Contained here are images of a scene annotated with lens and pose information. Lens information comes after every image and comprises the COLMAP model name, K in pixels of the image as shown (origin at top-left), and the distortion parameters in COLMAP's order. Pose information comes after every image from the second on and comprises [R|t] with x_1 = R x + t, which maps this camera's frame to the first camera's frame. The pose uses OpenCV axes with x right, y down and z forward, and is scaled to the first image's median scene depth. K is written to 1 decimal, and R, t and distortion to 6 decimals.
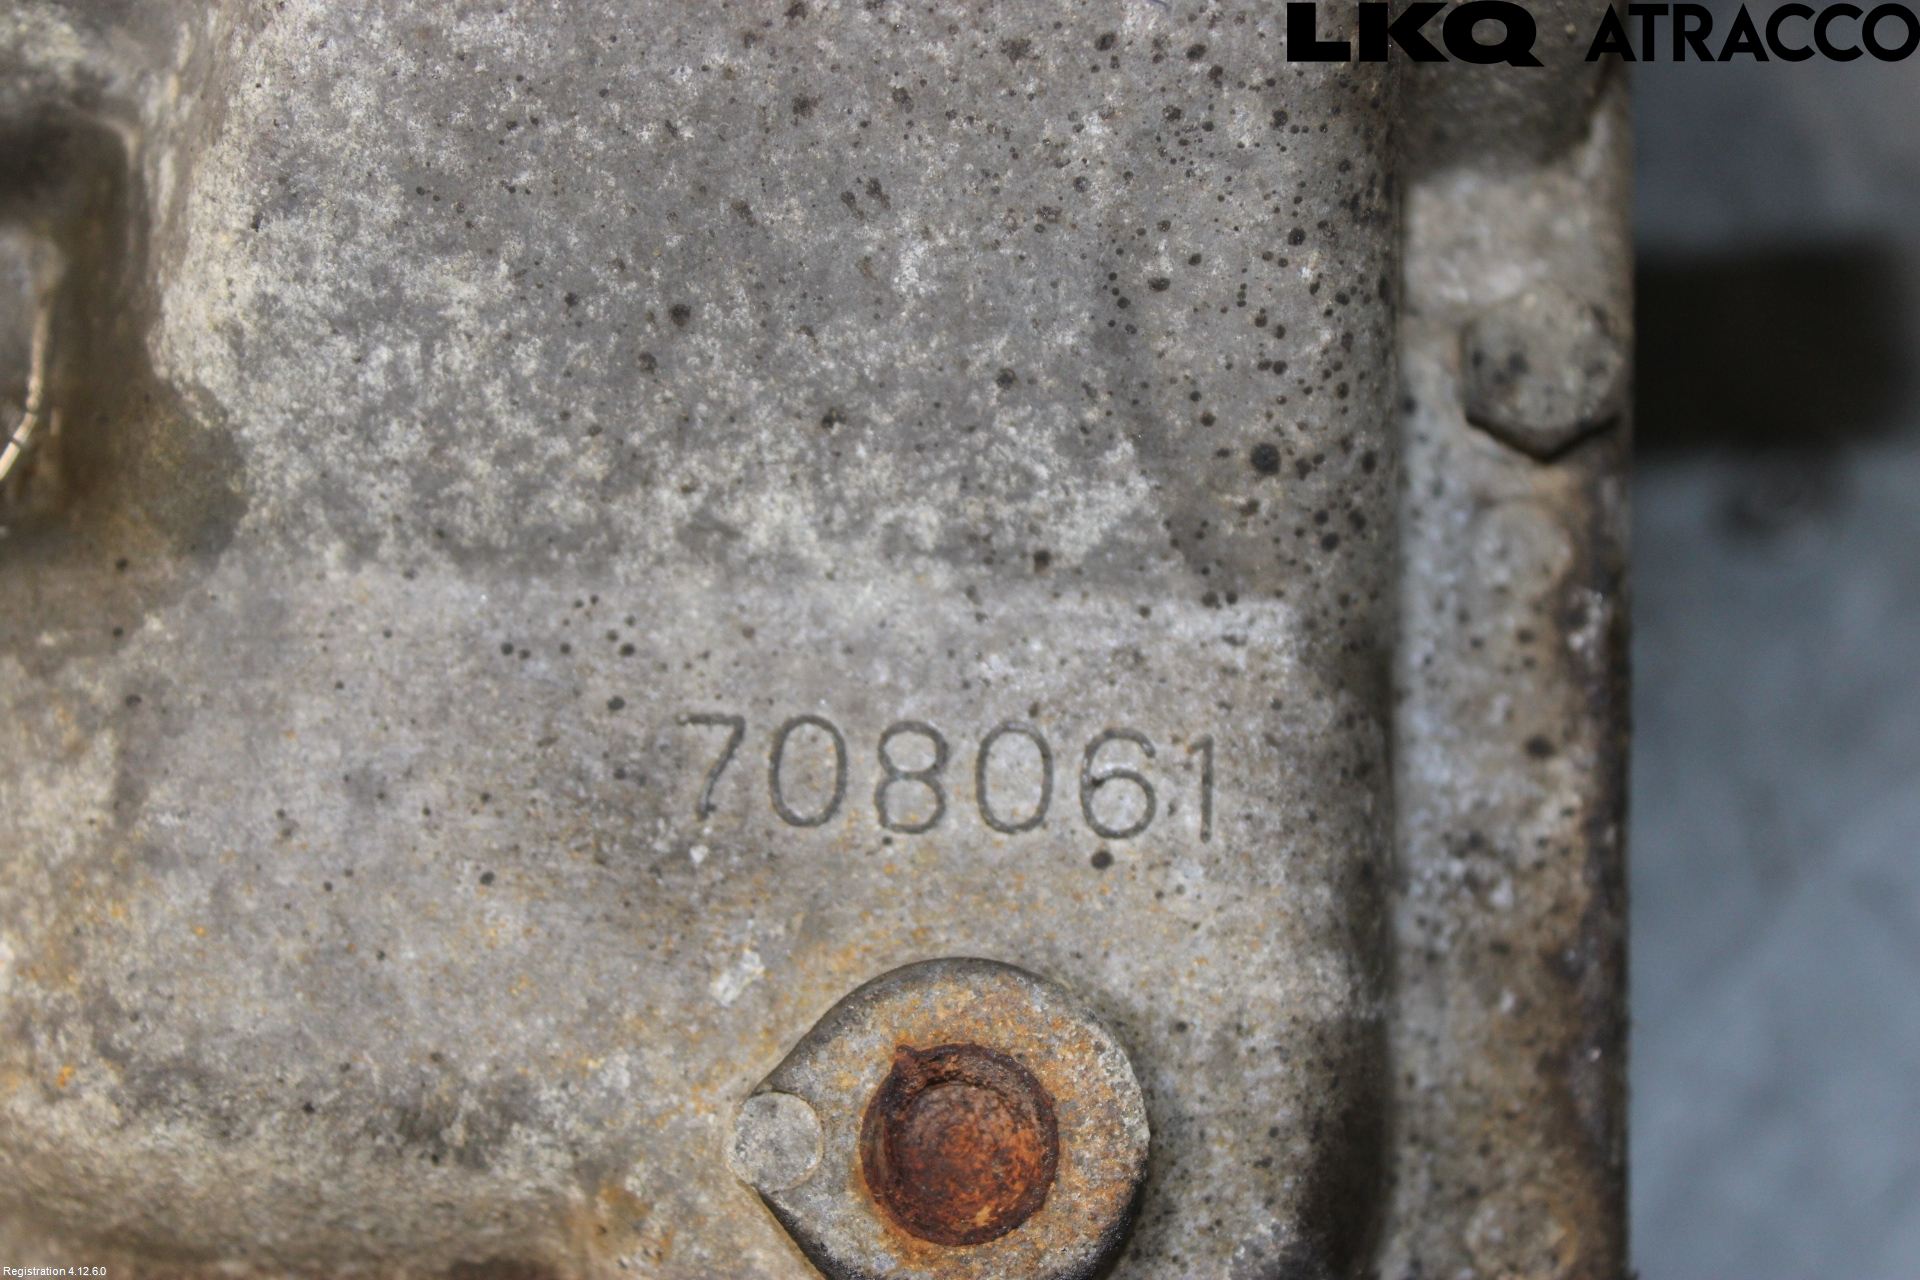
lens RADIAL K [[3575.3, 0, 959.8], [0, 3575.3, 639.9], [0, 0, 1]] dist [0.011385, 0.000000]
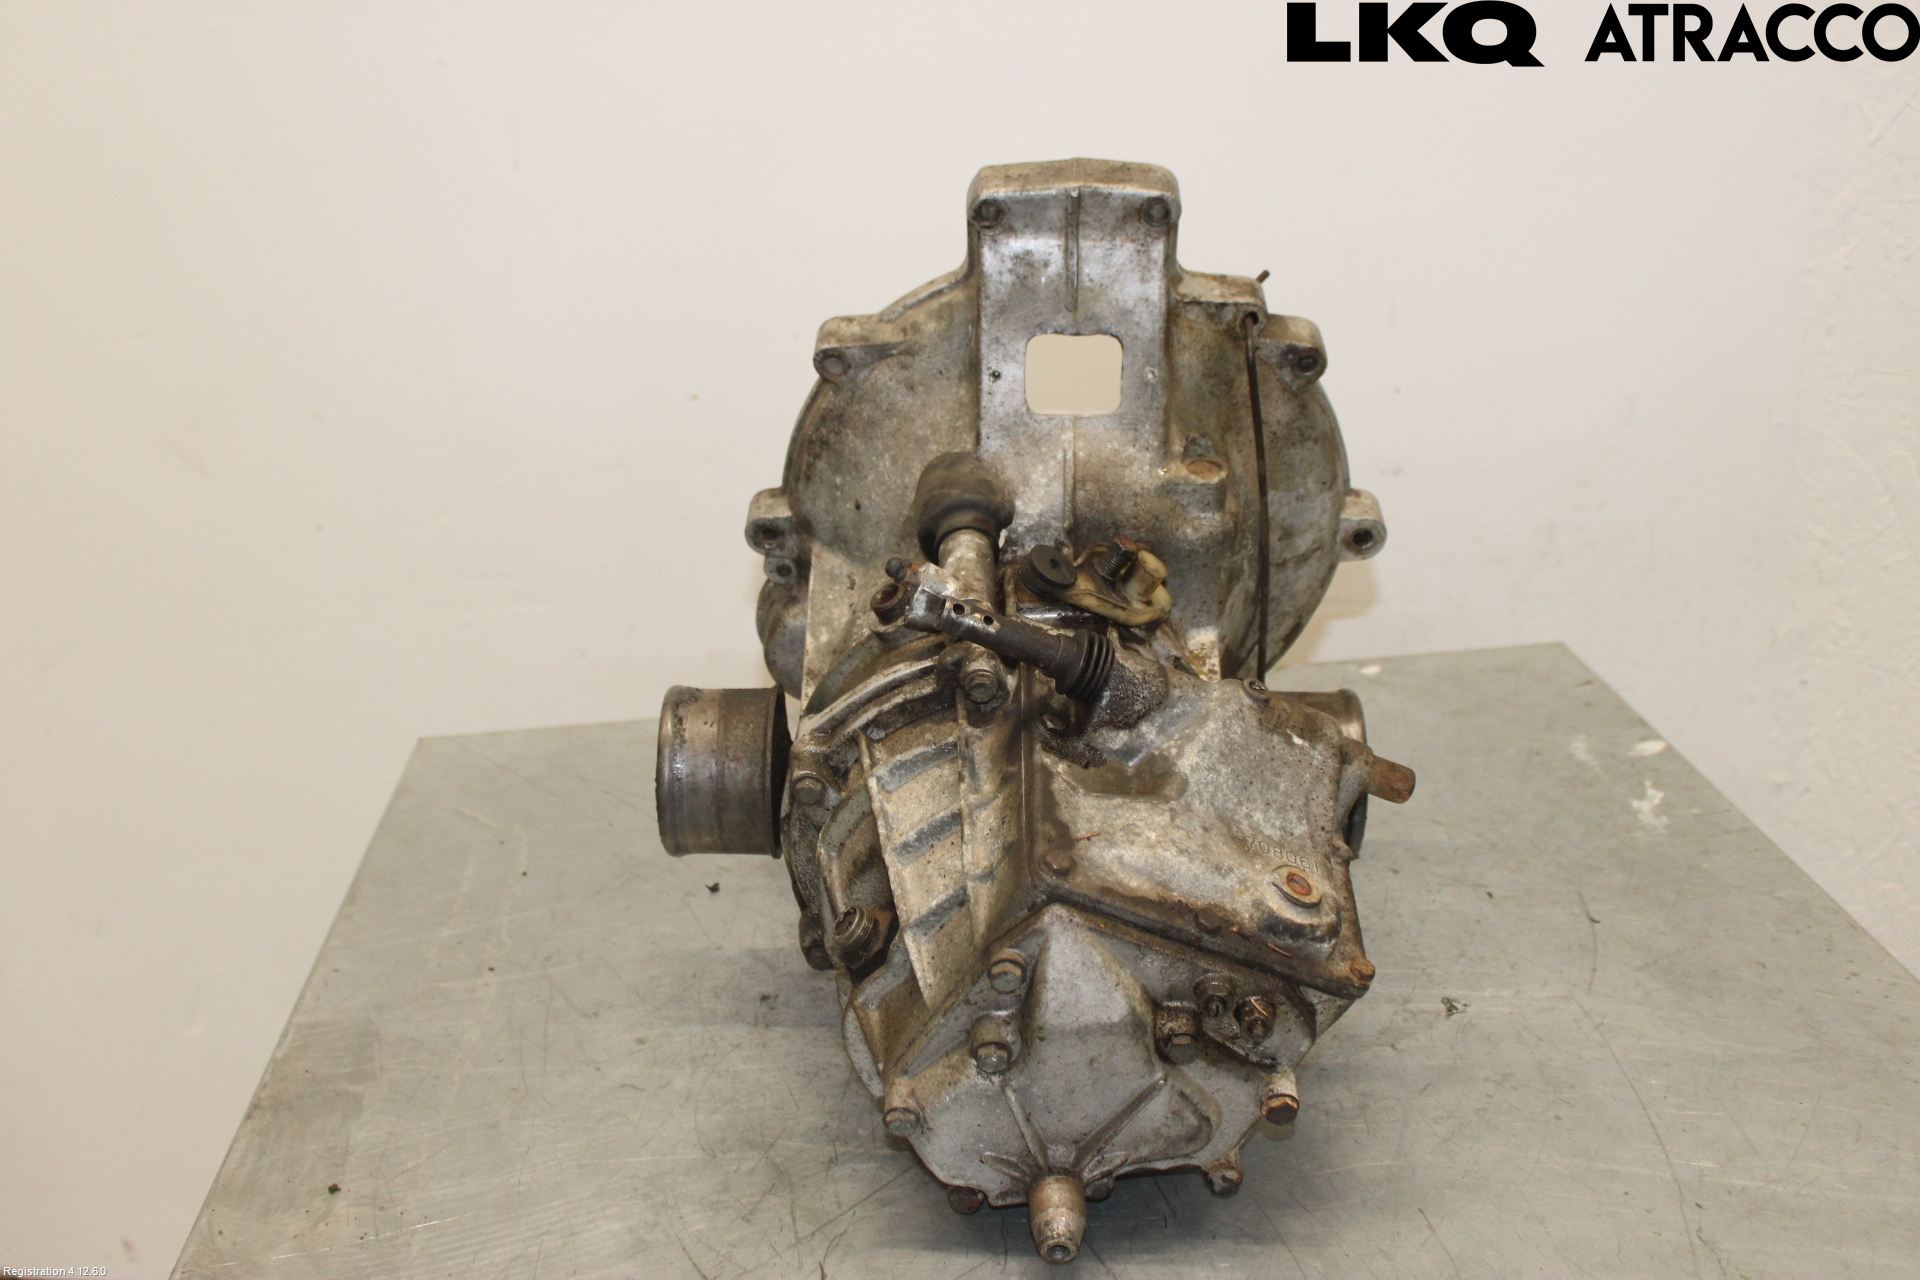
lens RADIAL K [[2151.6, 0, 964.0], [0, 2151.6, 641.0], [0, 0, 1]] dist [-0.001285, 0.000000]
pose [[0.904254, 0.328382, 0.272928, -1.770068], [-0.045668, 0.709895, -0.702825, 2.609007], [-0.424546, 0.623068, 0.656922, -1.625560]]
